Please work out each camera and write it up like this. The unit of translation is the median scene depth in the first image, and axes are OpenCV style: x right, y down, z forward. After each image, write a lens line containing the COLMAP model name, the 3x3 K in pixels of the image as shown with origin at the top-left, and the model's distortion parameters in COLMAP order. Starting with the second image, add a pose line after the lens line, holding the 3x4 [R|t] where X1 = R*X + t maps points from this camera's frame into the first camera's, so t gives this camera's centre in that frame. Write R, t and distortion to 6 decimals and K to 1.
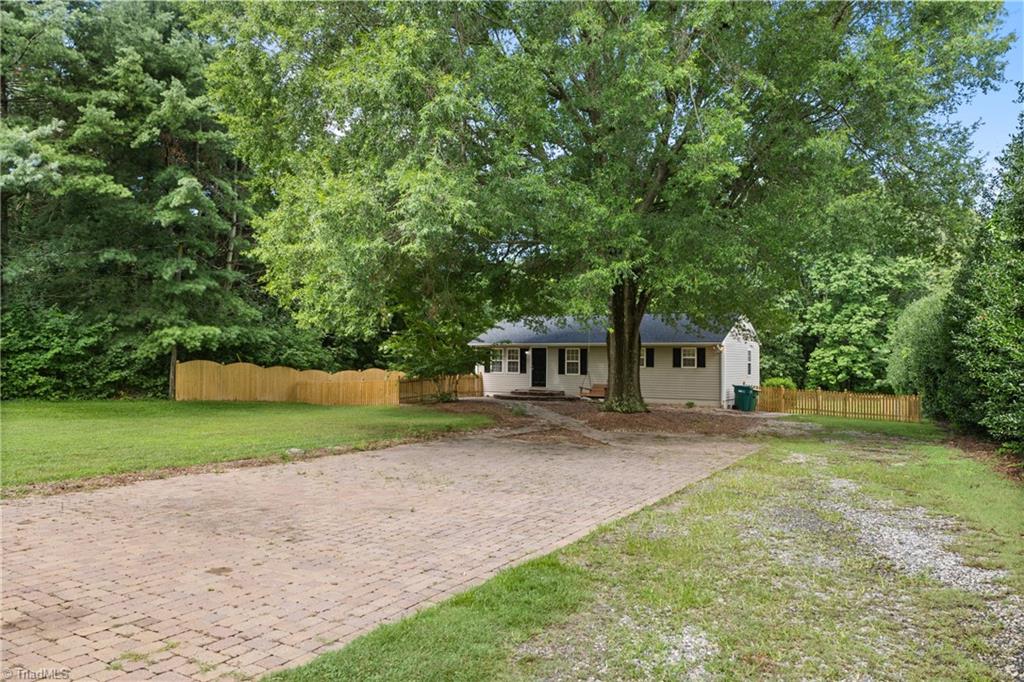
lens RADIAL K [[694.1, 0, 512.0], [0, 694.1, 341.0], [0, 0, 1]] dist [-0.032892, -0.002100]
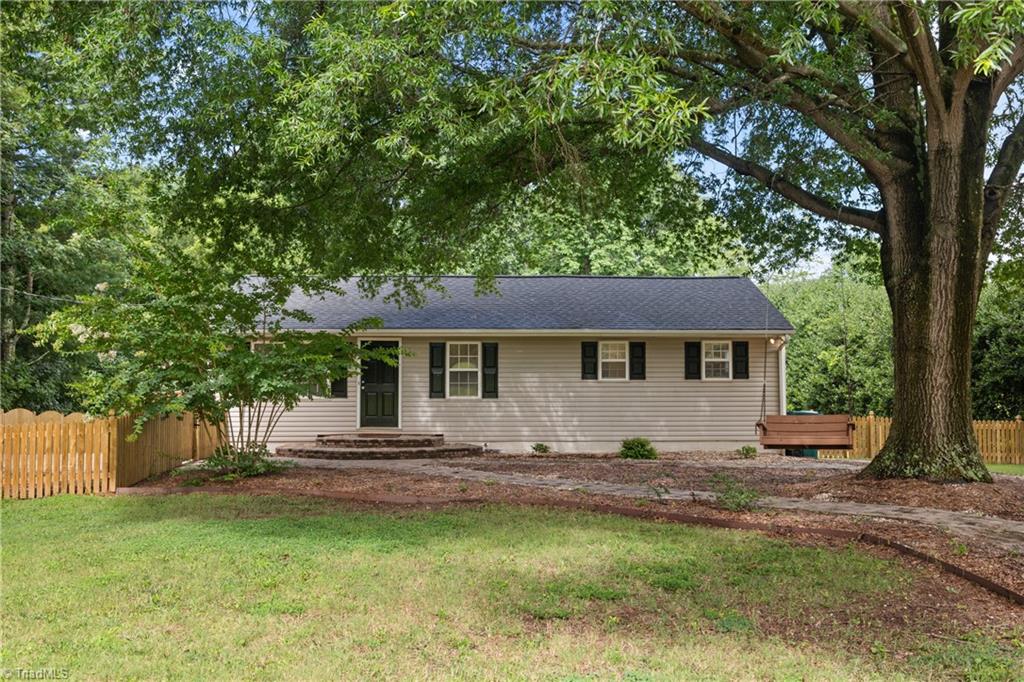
lens RADIAL K [[976.2, 0, 512.0], [0, 976.2, 341.0], [0, 0, 1]] dist [-0.004214, -0.003794]
pose [[0.835349, 0.014566, 0.549526, -0.235944], [-0.006774, 0.999846, -0.016205, 0.019610], [-0.549678, 0.009815, 0.835319, 0.415179]]
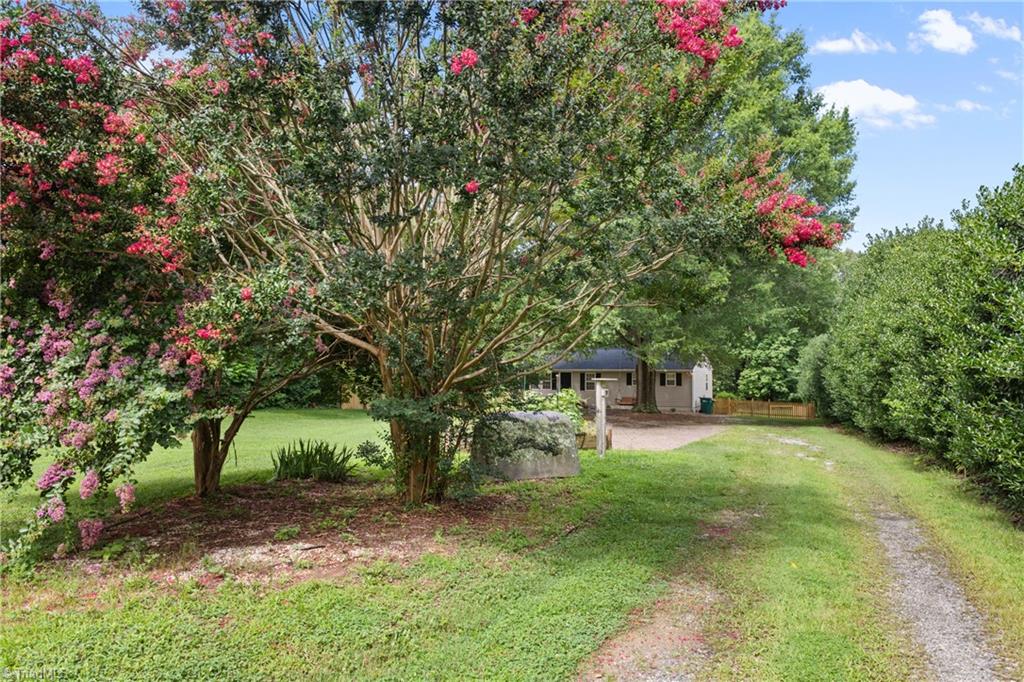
lens RADIAL K [[694.1, 0, 512.0], [0, 694.1, 341.0], [0, 0, 1]] dist [-0.032892, -0.002100]
pose [[0.994883, 0.003656, 0.100969, -0.217544], [-0.001507, 0.999771, -0.021351, -0.024239], [-0.101024, 0.021090, 0.994660, -0.429767]]
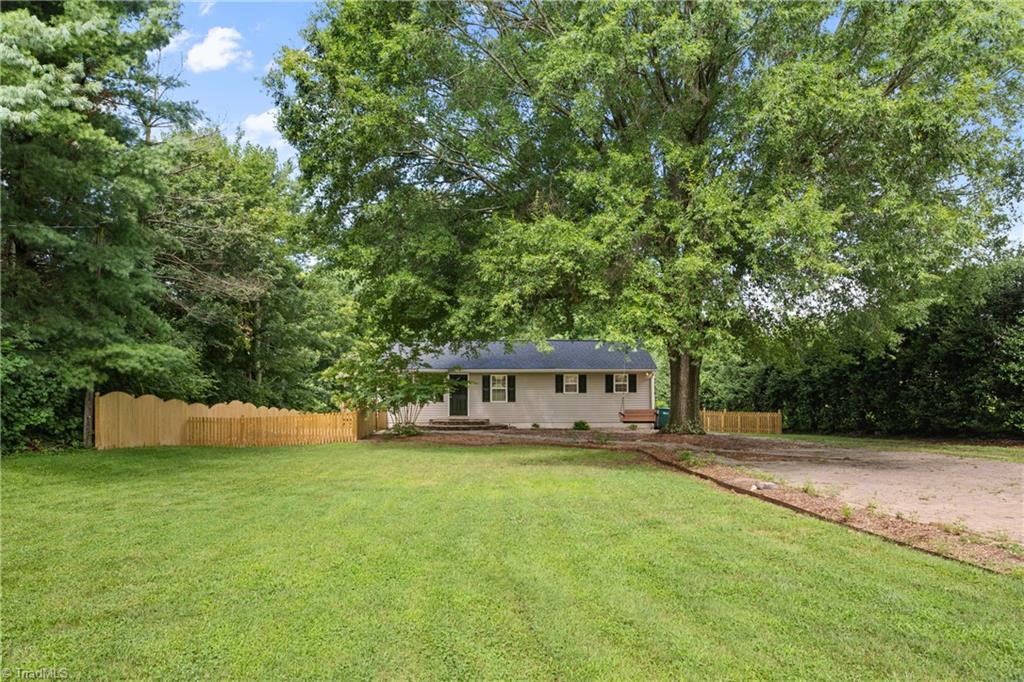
lens RADIAL K [[707.7, 0, 513.2], [0, 707.7, 372.1], [0, 0, 1]] dist [-0.036577, -0.002889]
pose [[0.846394, 0.001329, 0.532556, -0.405081], [-0.004136, 0.999983, 0.004077, 0.002495], [-0.532542, -0.005653, 0.846385, 0.144522]]
